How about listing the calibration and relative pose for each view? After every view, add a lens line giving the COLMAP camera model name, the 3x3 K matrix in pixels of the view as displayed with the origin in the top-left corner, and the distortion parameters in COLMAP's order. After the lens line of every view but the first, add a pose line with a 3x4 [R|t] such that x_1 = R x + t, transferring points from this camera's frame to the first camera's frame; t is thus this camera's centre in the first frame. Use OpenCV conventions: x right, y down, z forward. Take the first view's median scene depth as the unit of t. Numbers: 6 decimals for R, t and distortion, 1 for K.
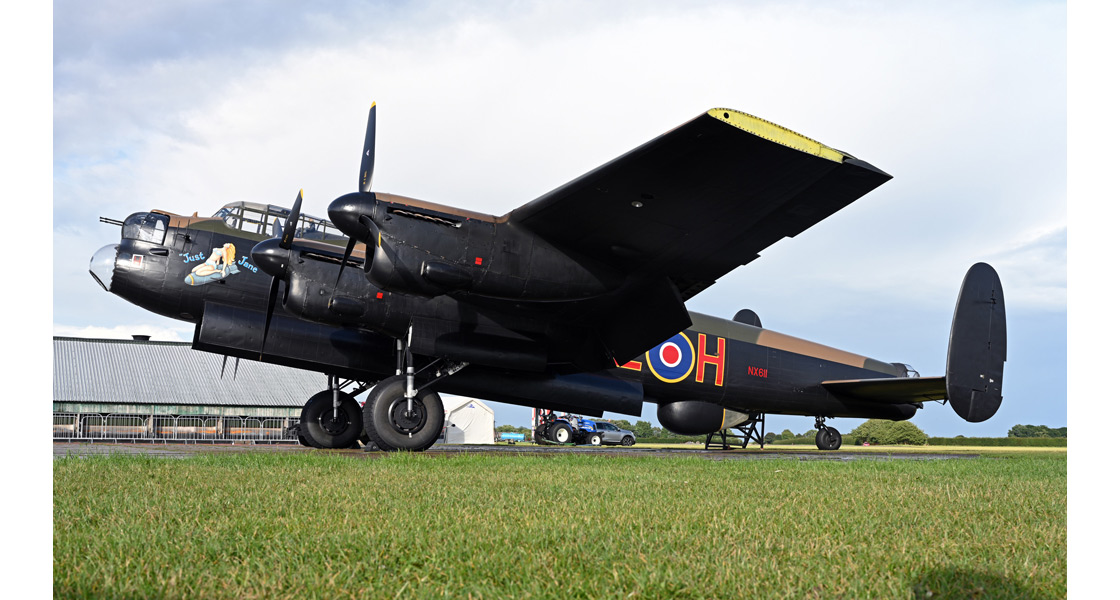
lens RADIAL K [[1124.2, 0, 560.0], [0, 1124.2, 300.0], [0, 0, 1]] dist [0.001580, 0.005656]
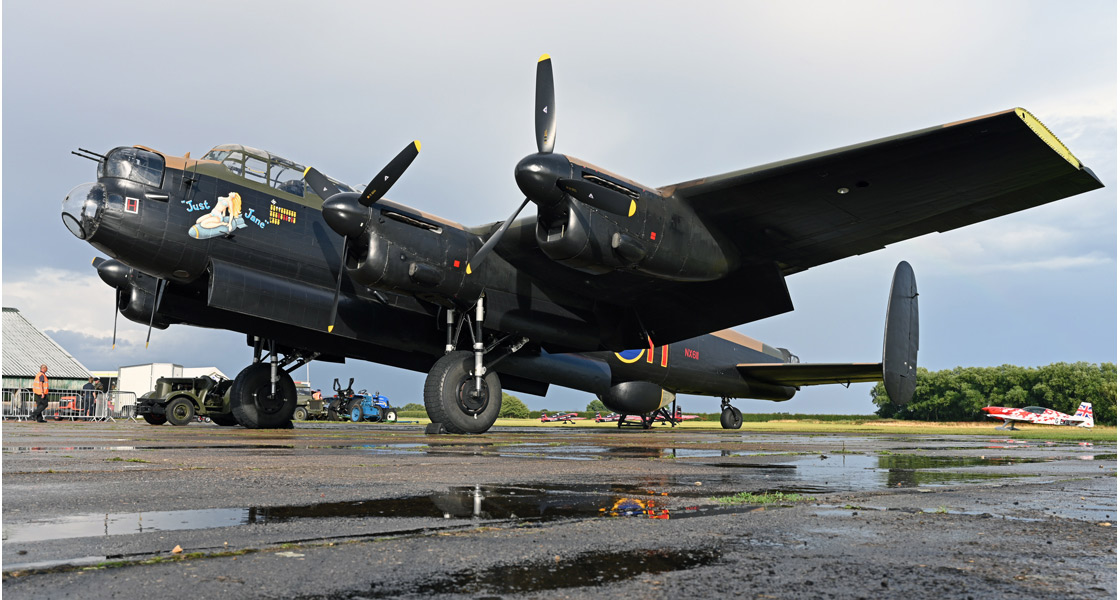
lens RADIAL K [[1095.7, 0, 570.8], [0, 1095.7, 304.4], [0, 0, 1]] dist [-0.006818, -0.007887]
pose [[0.928072, 0.040052, 0.370241, -0.364267], [-0.049392, 0.998655, 0.015776, 0.009353], [-0.369111, -0.032928, 0.928802, 0.124333]]
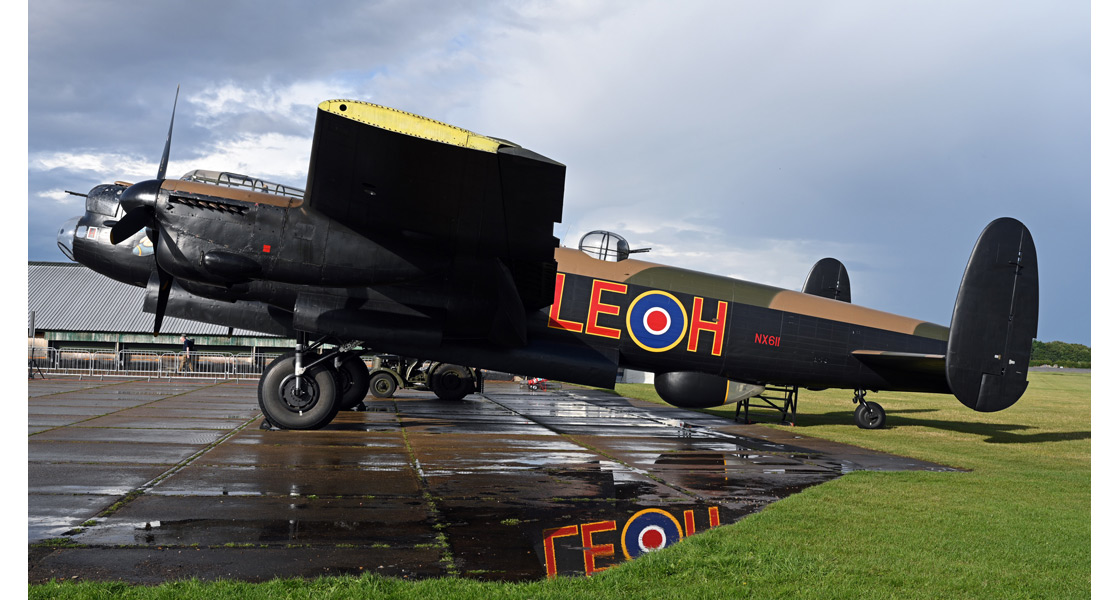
lens RADIAL K [[1159.5, 0, 546.5], [0, 1159.5, 259.2], [0, 0, 1]] dist [-0.007920, -0.003340]
pose [[0.951856, -0.002503, -0.306535, 0.347103], [0.016253, 0.998972, 0.042312, -0.048261], [0.306114, -0.045257, 0.950919, 0.104137]]
